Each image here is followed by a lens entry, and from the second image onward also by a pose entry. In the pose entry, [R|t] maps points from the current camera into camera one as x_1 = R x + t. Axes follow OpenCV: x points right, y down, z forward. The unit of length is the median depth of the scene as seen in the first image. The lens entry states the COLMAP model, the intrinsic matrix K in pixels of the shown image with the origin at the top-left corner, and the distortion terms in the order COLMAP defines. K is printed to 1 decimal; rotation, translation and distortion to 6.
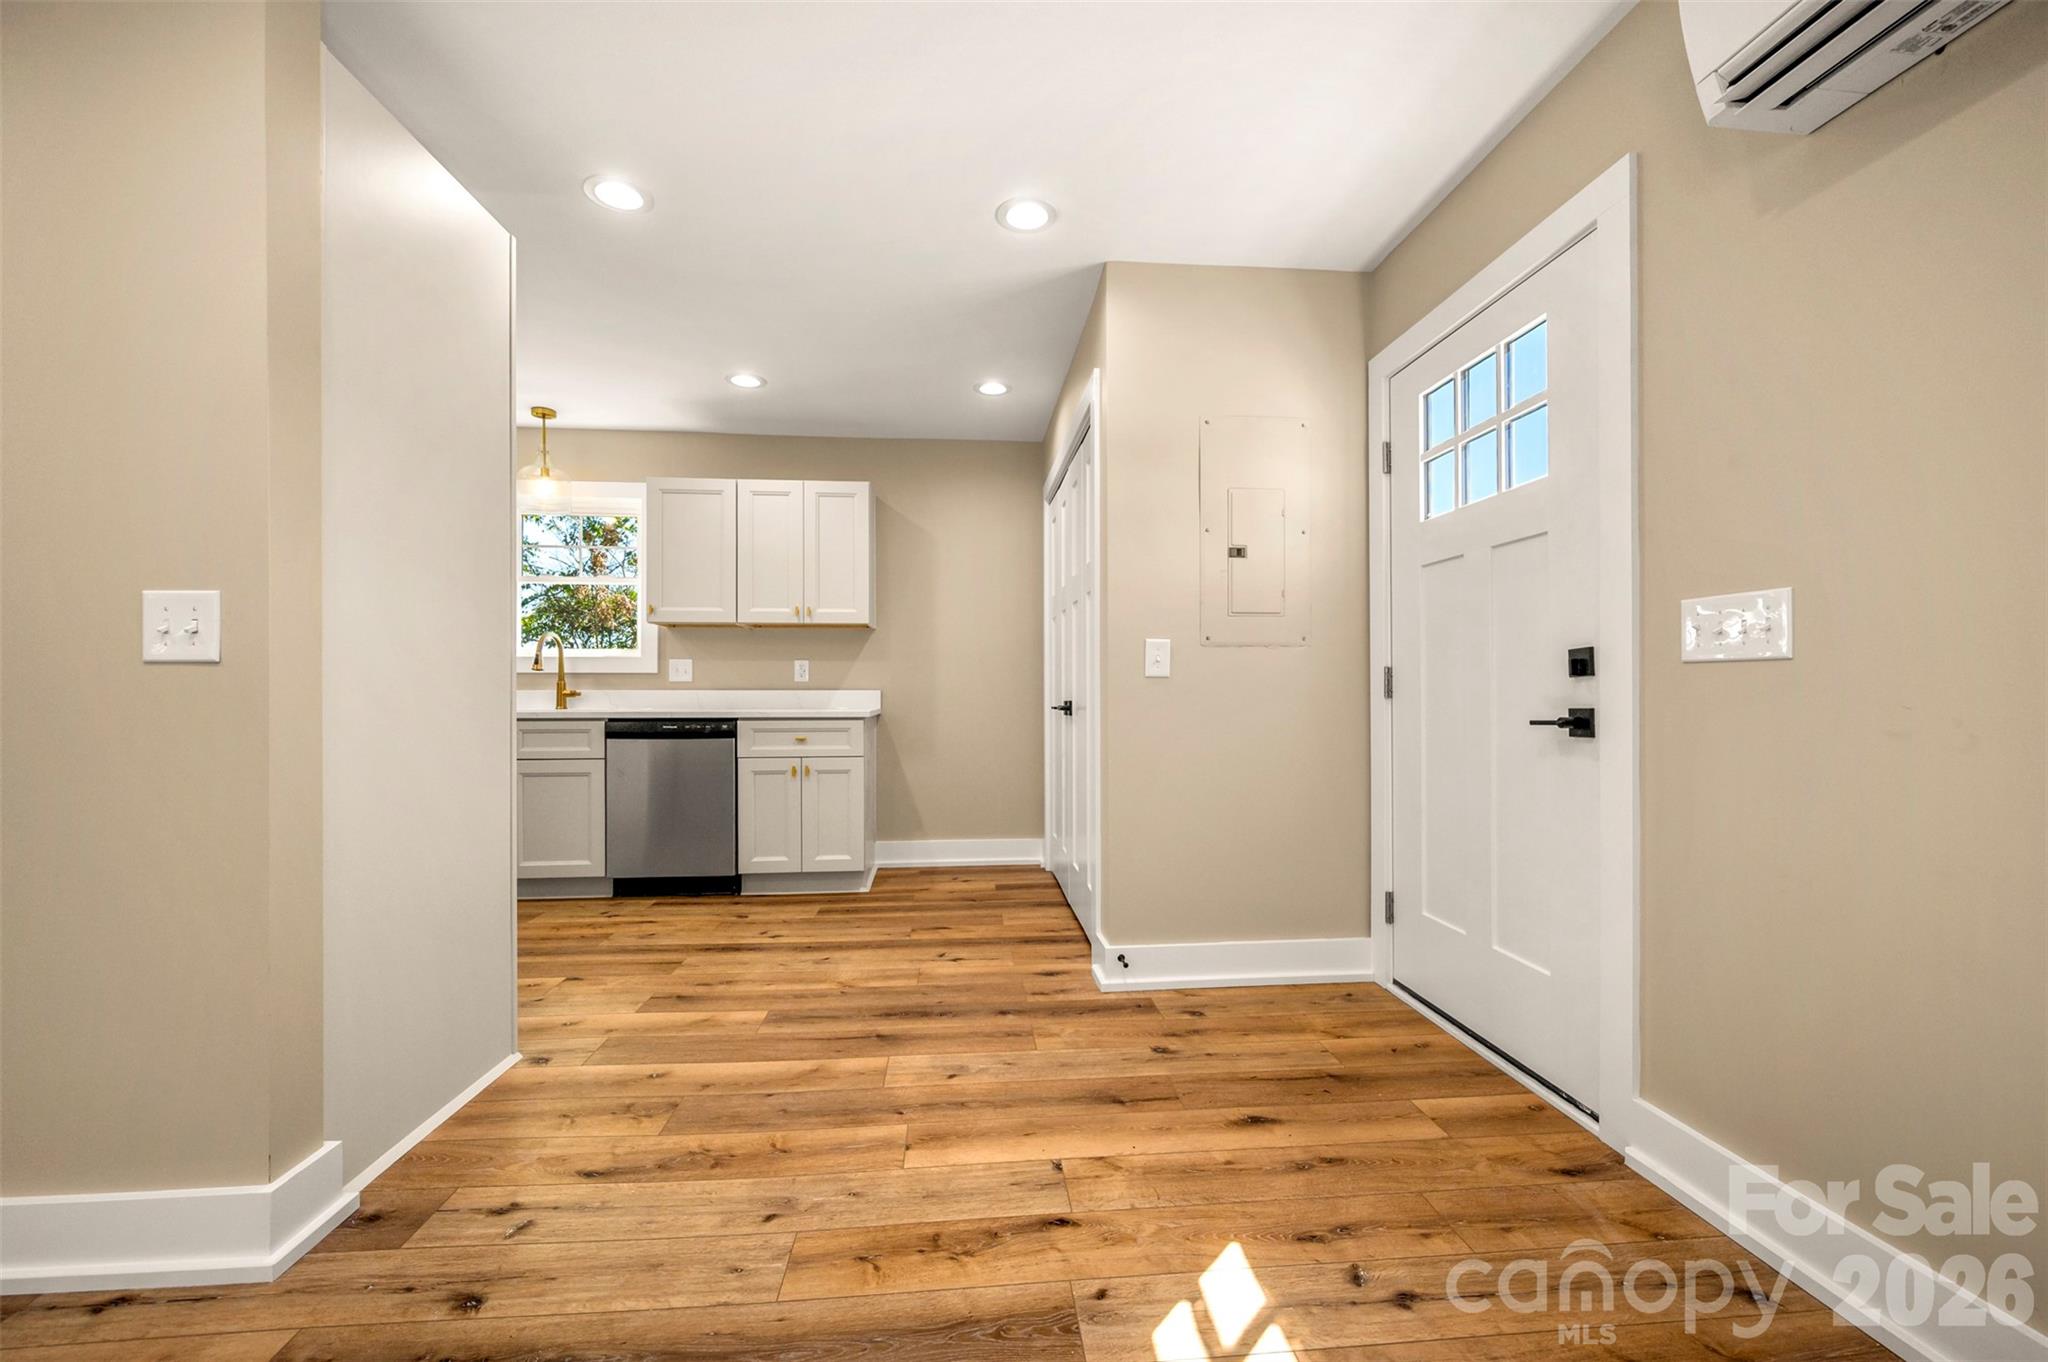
lens RADIAL K [[829.0, 0, 1036.0], [0, 829.0, 695.1], [0, 0, 1]] dist [-0.000464, -0.000110]
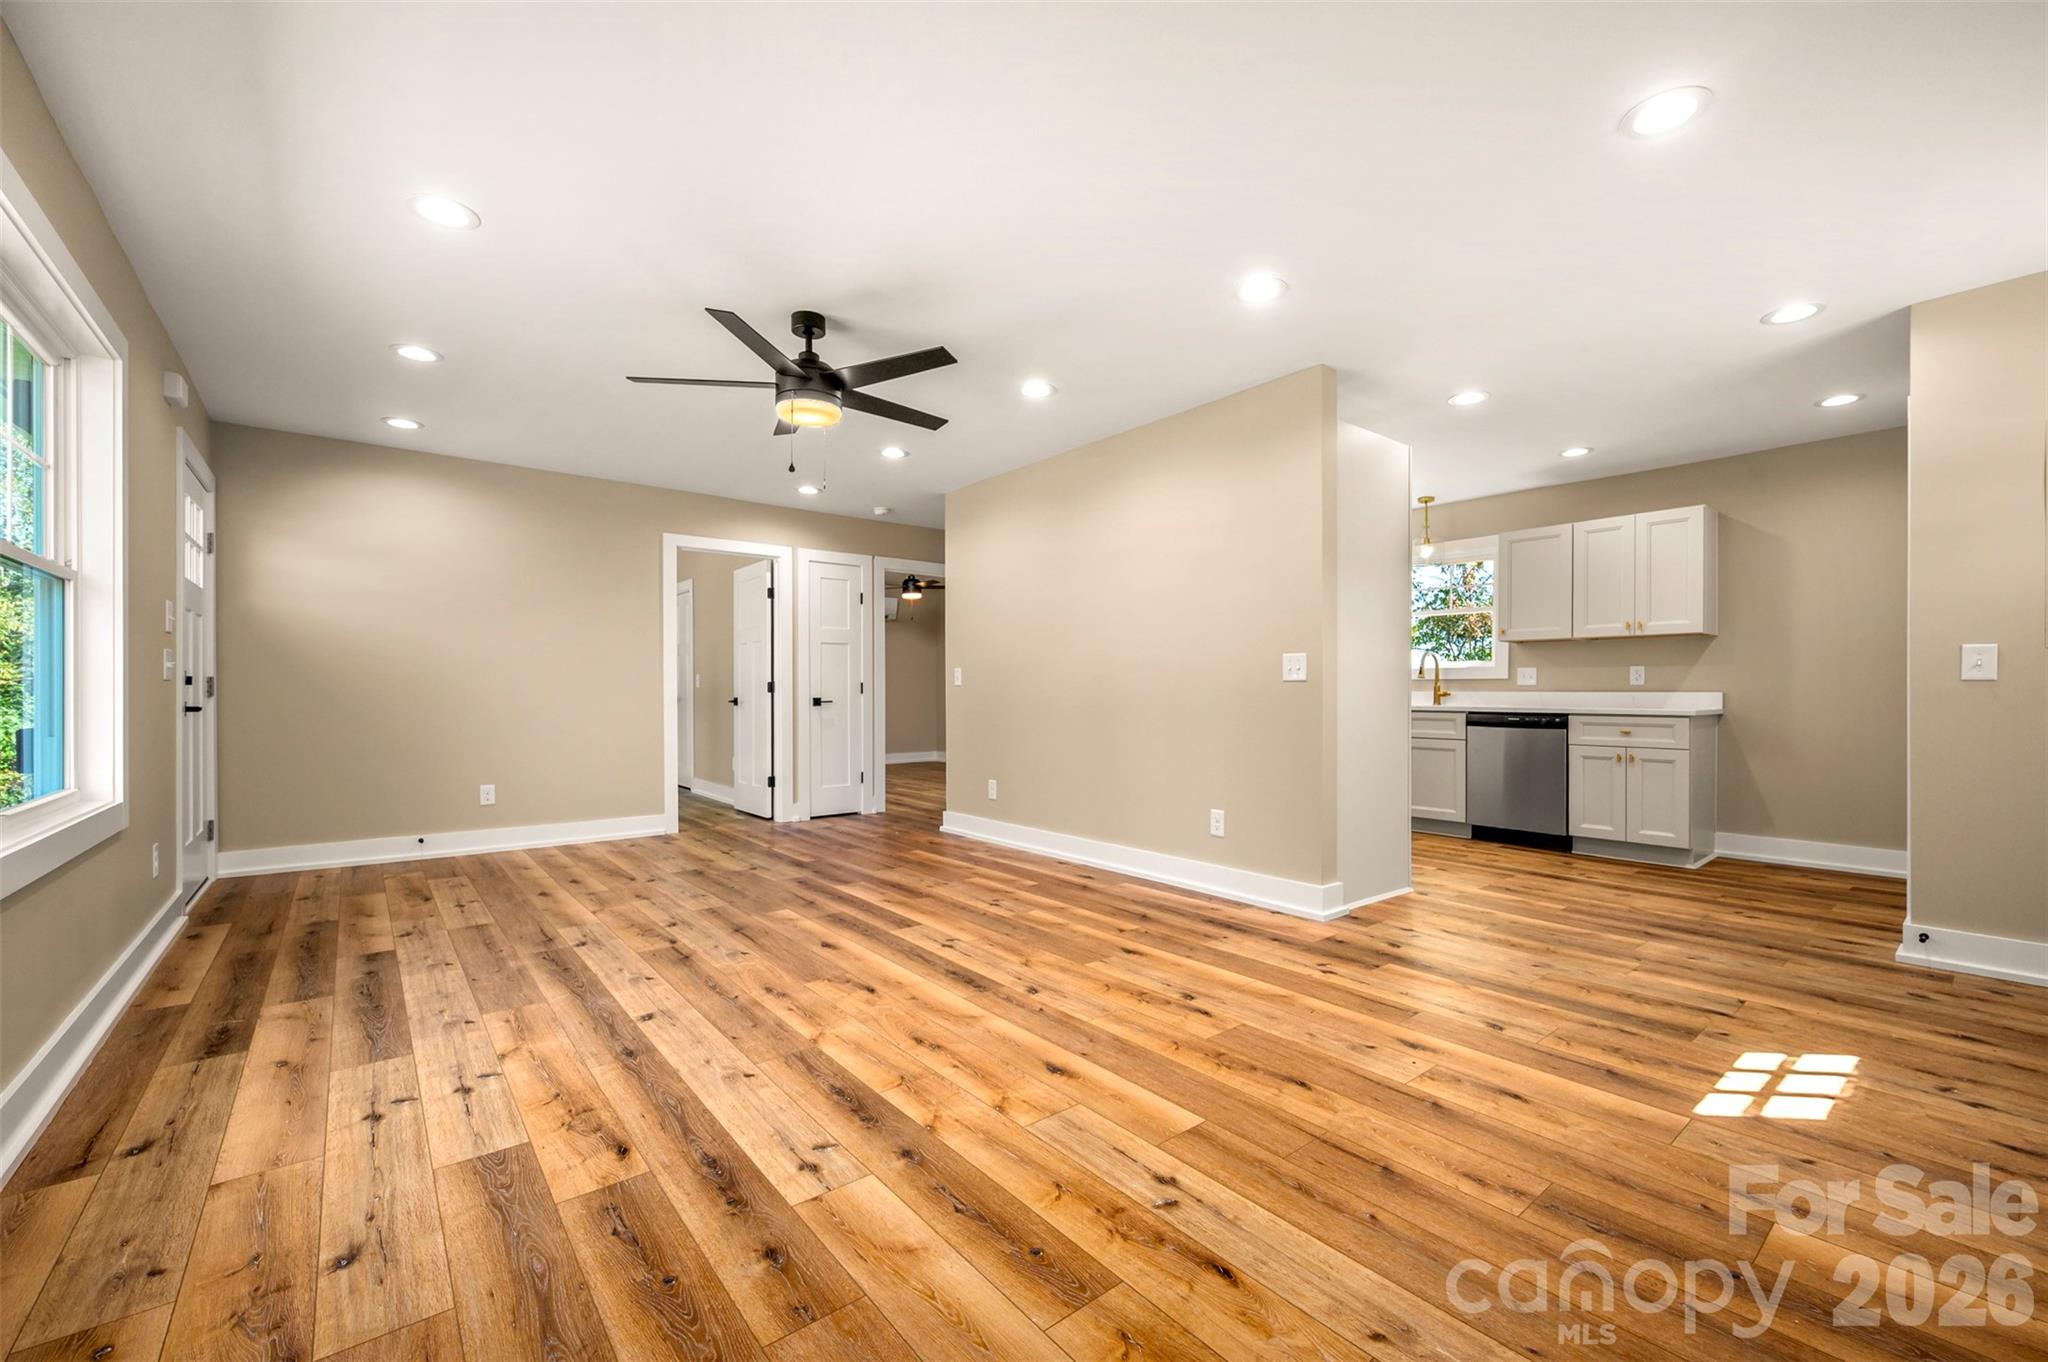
lens RADIAL K [[837.3, 0, 1029.5], [0, 837.3, 694.2], [0, 0, 1]] dist [-0.000654, 0.000009]
pose [[0.559974, 0.003947, -0.828501, 0.244604], [-0.005762, 0.999983, 0.000869, 0.001425], [0.828490, 0.004288, 0.559988, -0.415487]]
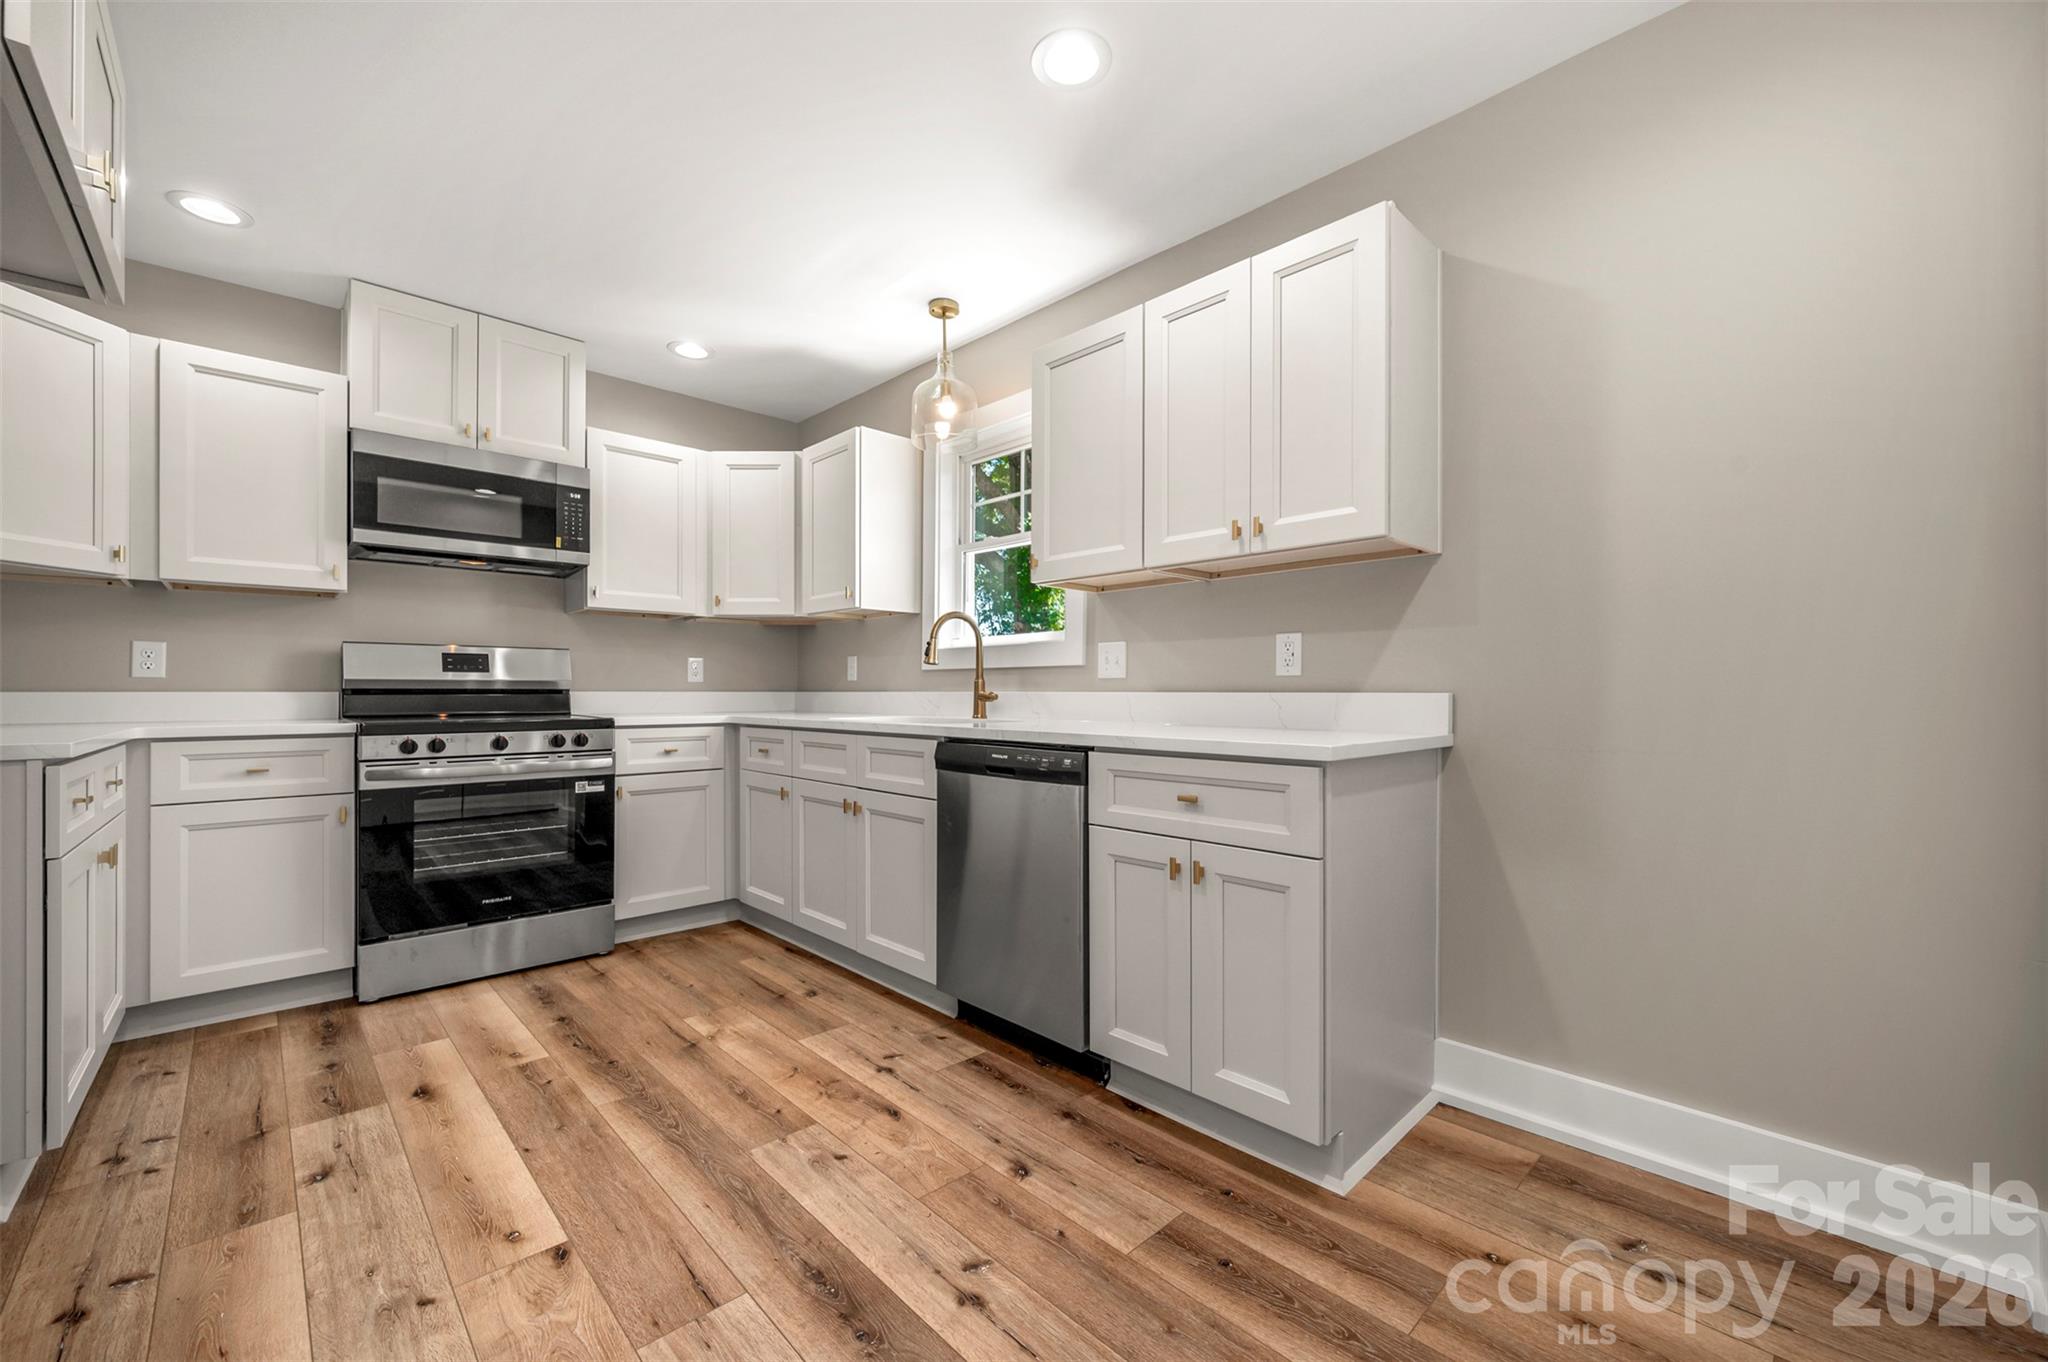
lens RADIAL K [[814.5, 0, 1025.7], [0, 814.5, 699.3], [0, 0, 1]] dist [-0.002022, -0.000005]
pose [[0.621921, 0.005847, -0.783058, 0.009701], [-0.005044, 0.999981, 0.003461, -0.003348], [0.783064, 0.001798, 0.621939, 0.652893]]
